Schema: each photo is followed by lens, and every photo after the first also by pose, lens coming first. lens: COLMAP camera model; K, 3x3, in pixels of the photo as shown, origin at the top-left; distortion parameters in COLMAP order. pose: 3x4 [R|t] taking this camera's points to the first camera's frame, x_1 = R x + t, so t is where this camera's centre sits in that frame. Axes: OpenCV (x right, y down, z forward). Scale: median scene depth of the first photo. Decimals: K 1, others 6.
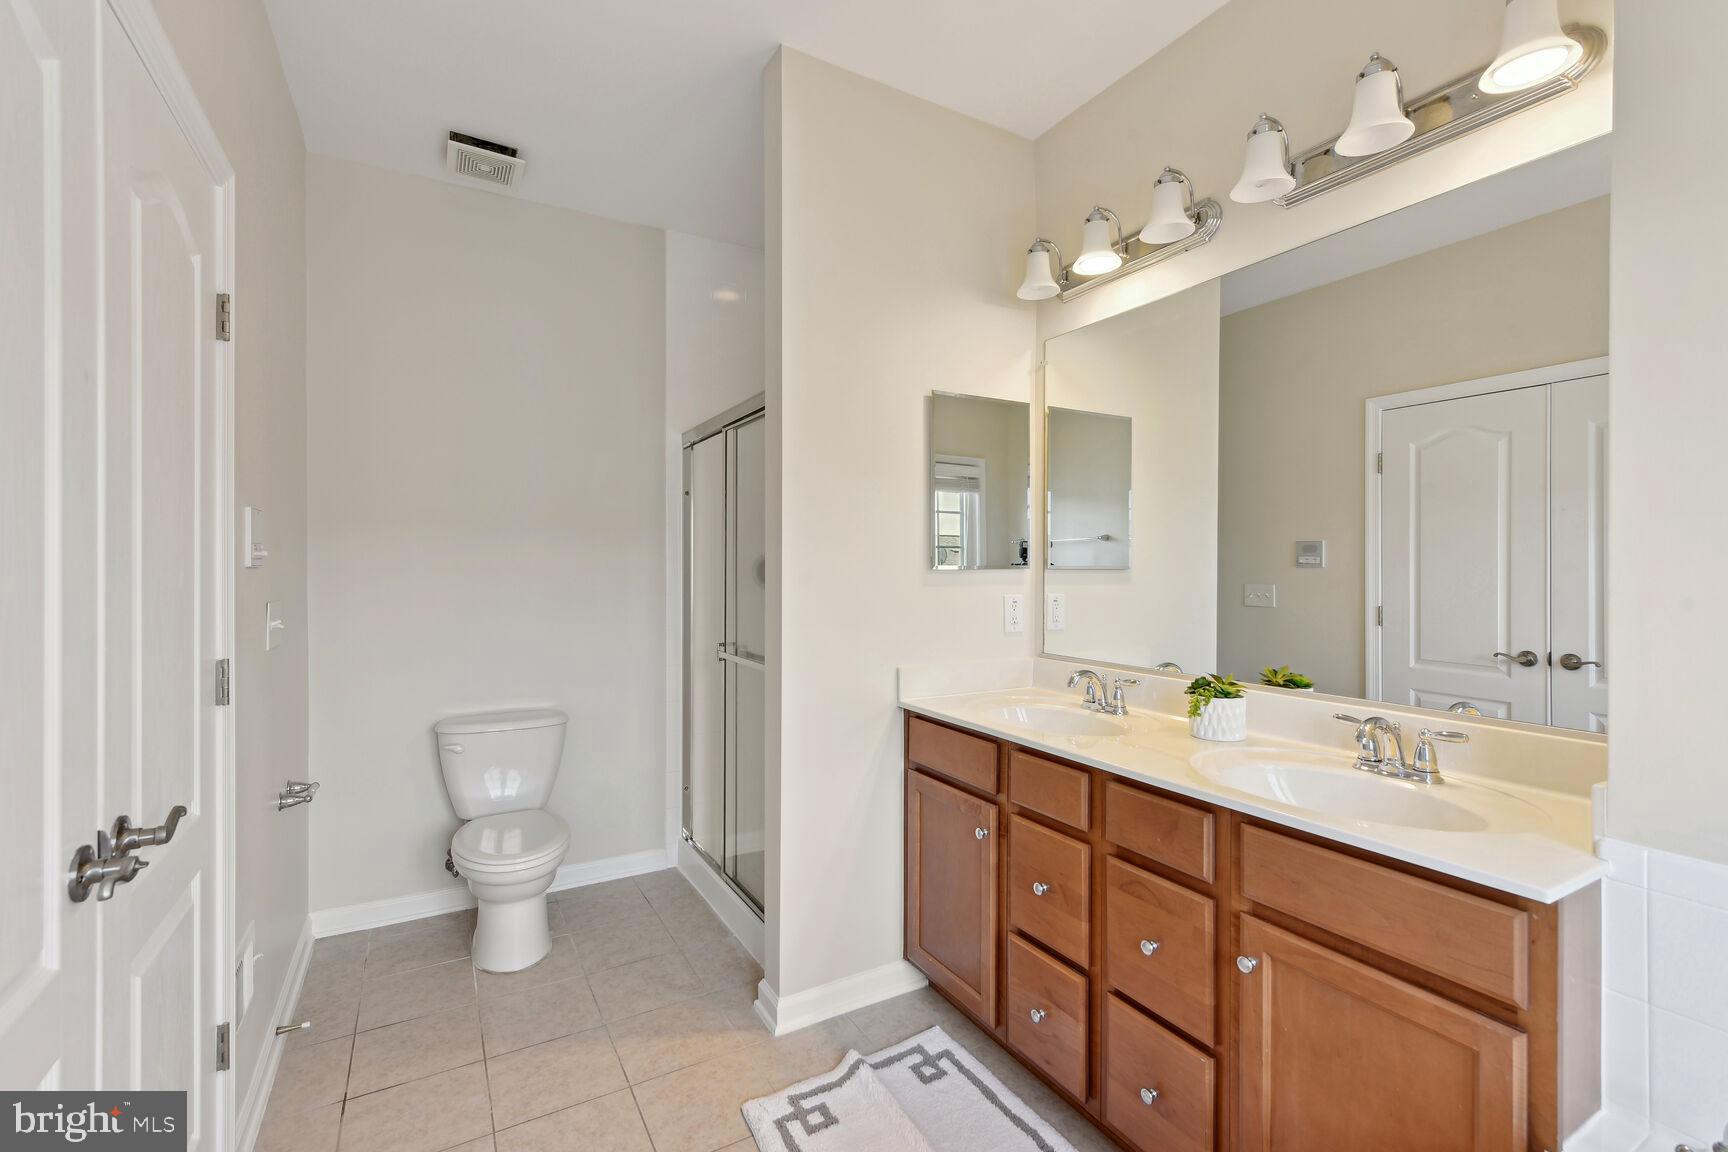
lens RADIAL K [[763.4, 0, 863.0], [0, 763.4, 575.3], [0, 0, 1]] dist [-0.004171, -0.000177]
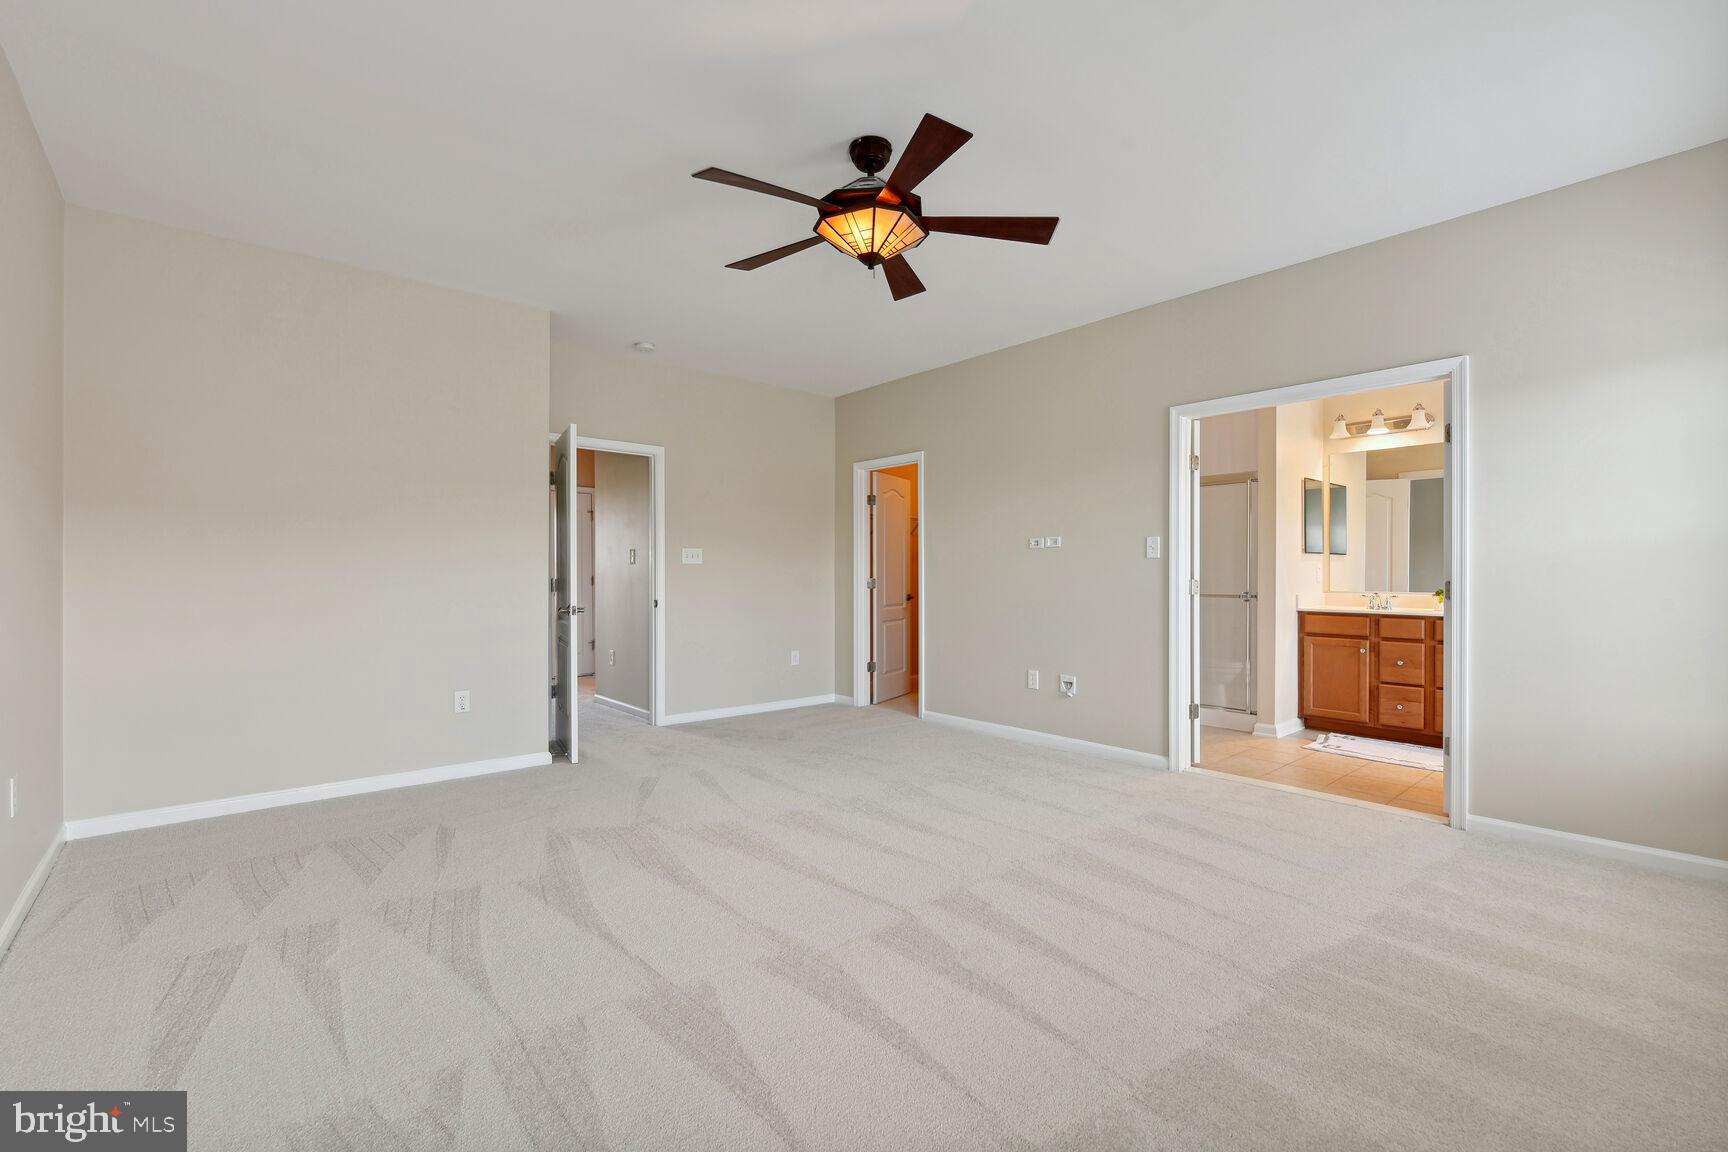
lens RADIAL K [[763.4, 0, 864.7], [0, 763.4, 569.8], [0, 0, 1]] dist [-0.004171, -0.000177]
pose [[0.979368, -0.003774, 0.202048, -1.835260], [0.003890, 0.999992, -0.000179, 0.041163], [-0.202046, 0.000961, 0.979376, -1.108813]]
